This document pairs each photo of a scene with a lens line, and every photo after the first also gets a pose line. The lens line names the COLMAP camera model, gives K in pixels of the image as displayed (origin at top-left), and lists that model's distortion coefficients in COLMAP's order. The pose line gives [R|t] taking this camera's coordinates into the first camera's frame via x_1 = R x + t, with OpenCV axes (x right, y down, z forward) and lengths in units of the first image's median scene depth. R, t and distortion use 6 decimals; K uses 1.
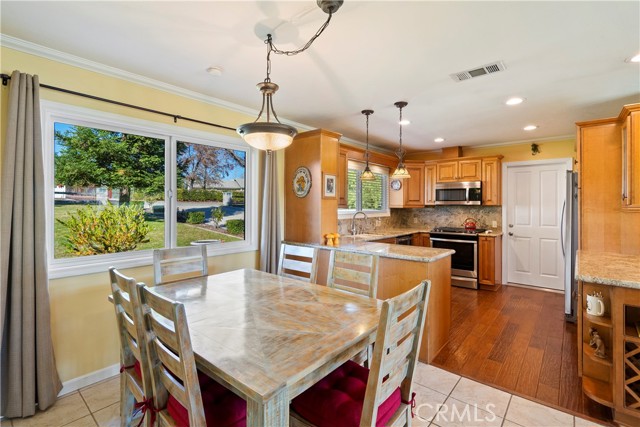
lens RADIAL K [[294.5, 0, 321.4], [0, 294.5, 204.9], [0, 0, 1]] dist [0.001195, 0.000313]
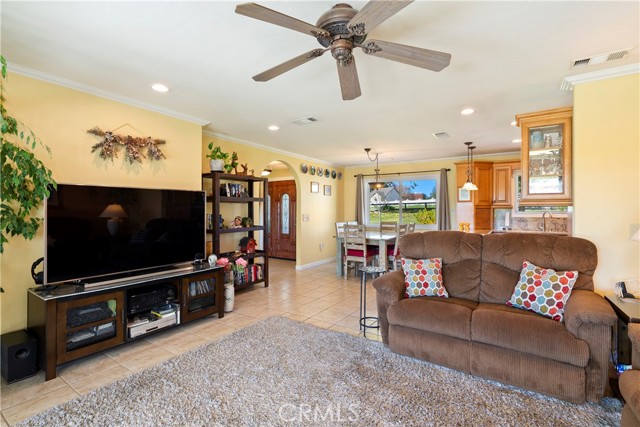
lens RADIAL K [[294.5, 0, 321.4], [0, 294.5, 204.9], [0, 0, 1]] dist [0.001195, 0.000313]
pose [[0.127296, -0.020003, -0.991663, 1.112723], [0.000823, 0.999798, -0.020061, 0.020208], [0.991864, 0.001738, 0.127287, -0.008552]]
